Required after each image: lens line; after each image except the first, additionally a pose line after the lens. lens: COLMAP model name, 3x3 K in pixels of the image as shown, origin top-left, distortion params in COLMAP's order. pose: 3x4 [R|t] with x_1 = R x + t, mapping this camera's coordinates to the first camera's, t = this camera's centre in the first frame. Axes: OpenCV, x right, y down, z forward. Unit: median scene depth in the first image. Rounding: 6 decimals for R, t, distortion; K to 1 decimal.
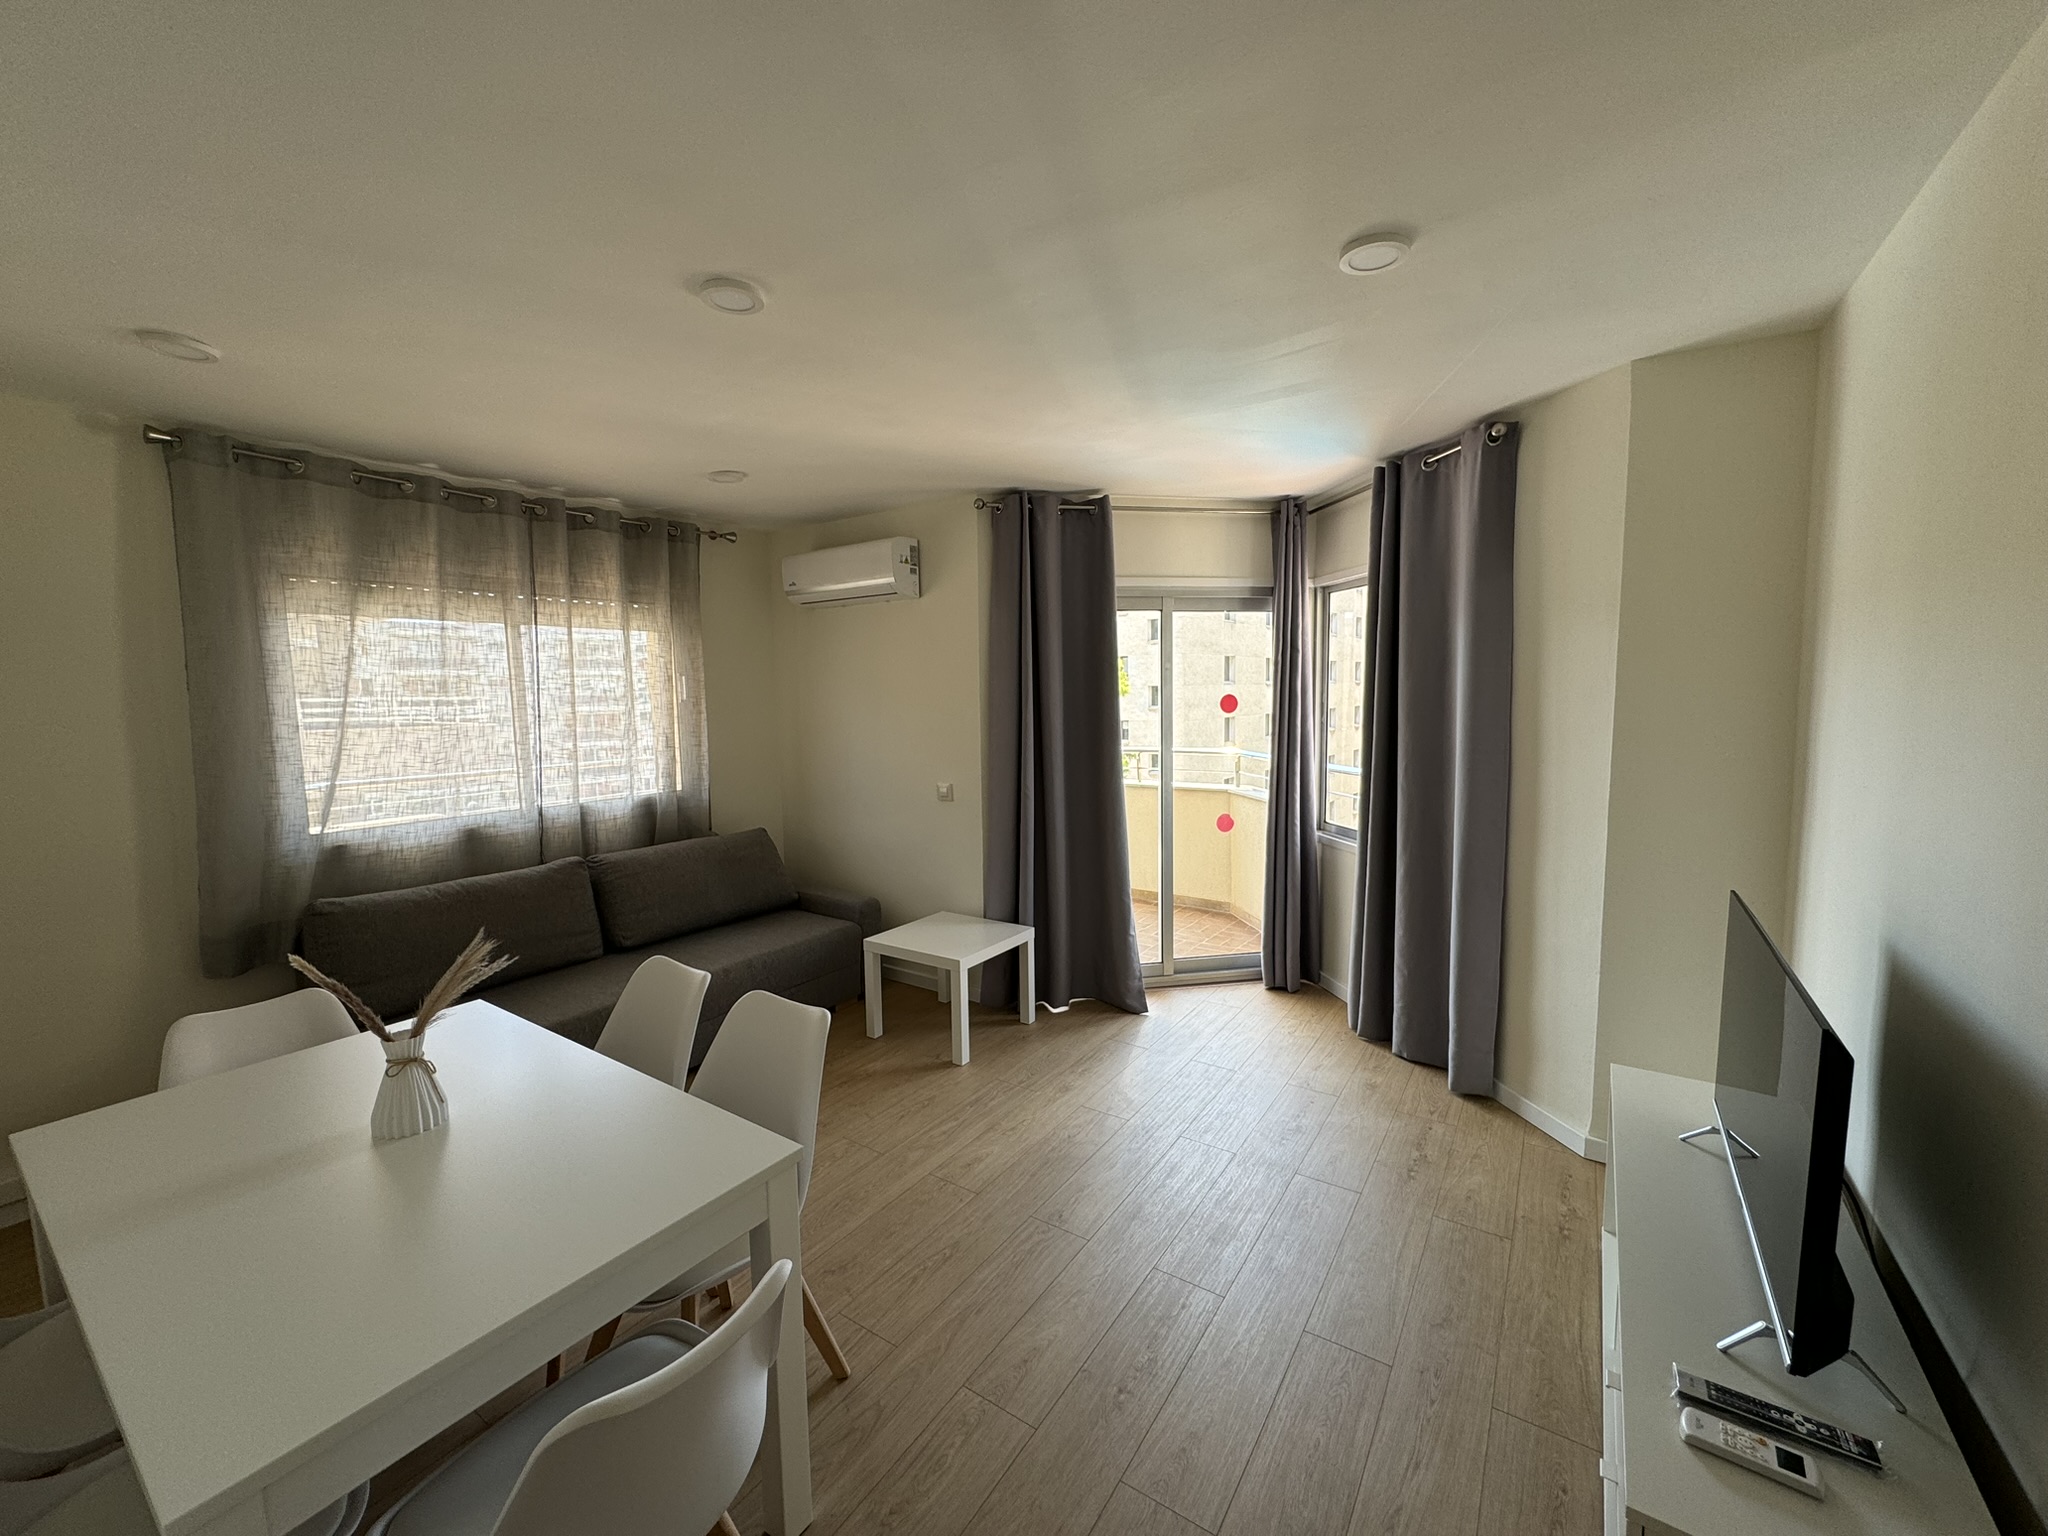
lens RADIAL K [[816.8, 0, 1025.4], [0, 816.8, 762.7], [0, 0, 1]] dist [0.000557, 0.000483]
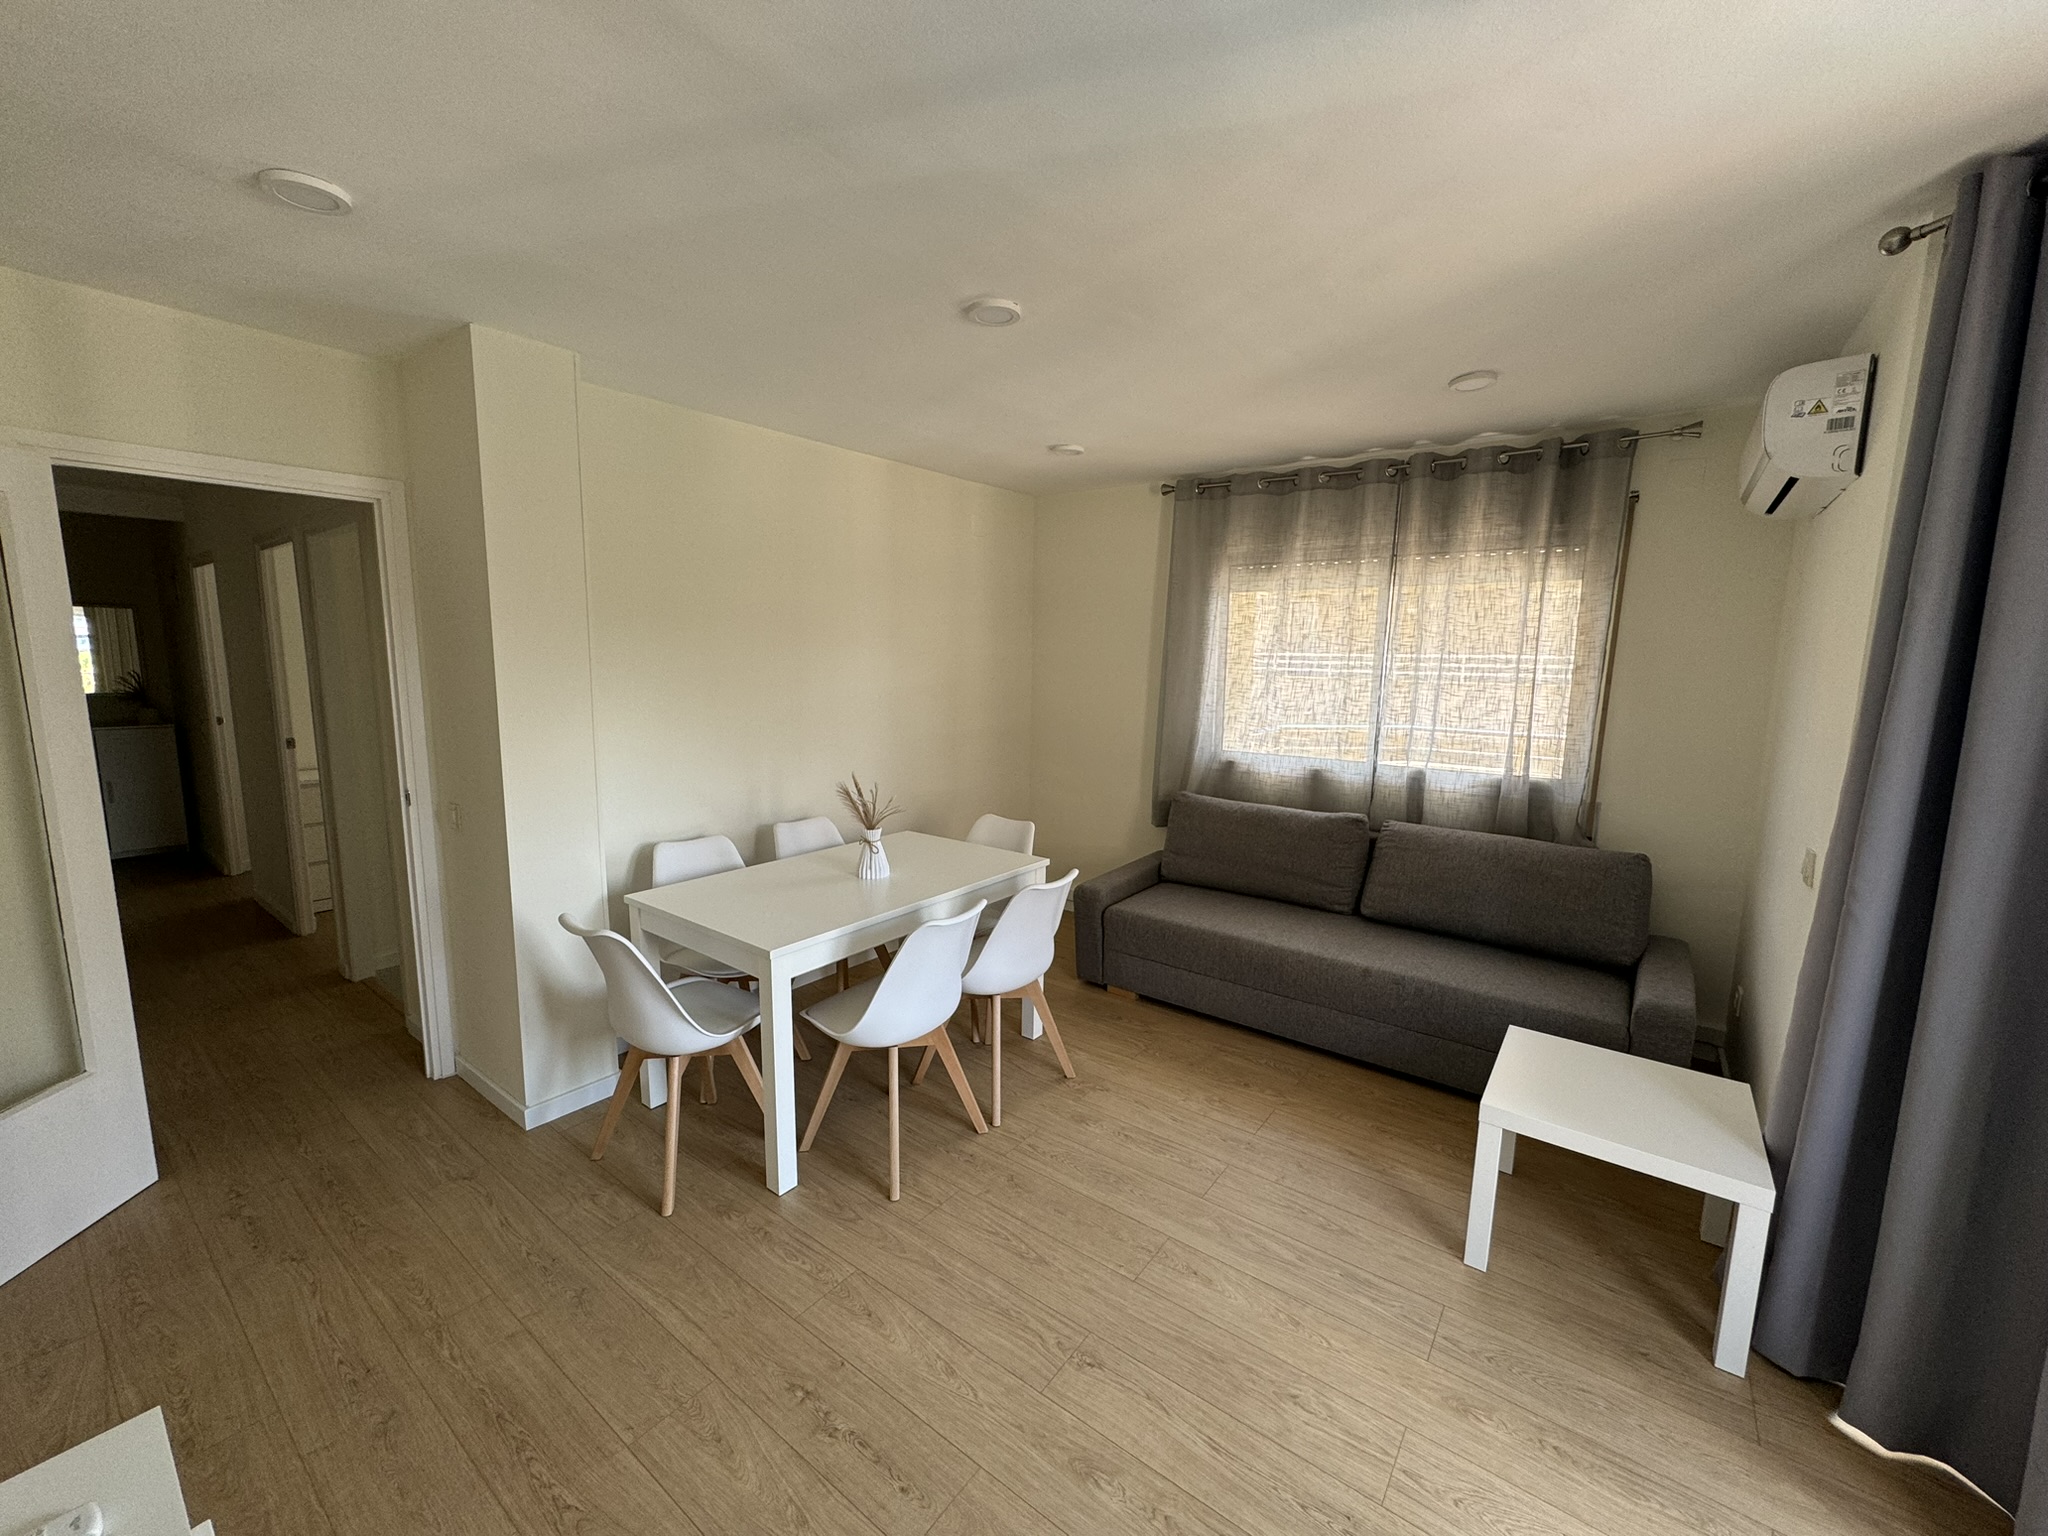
lens RADIAL K [[816.8, 0, 1024.6], [0, 816.8, 768.1], [0, 0, 1]] dist [0.000557, 0.000483]
pose [[-0.050064, 0.159657, -0.985902, 0.527280], [-0.099711, 0.981409, 0.163993, -0.076388], [0.993756, 0.106515, -0.033213, 0.681576]]
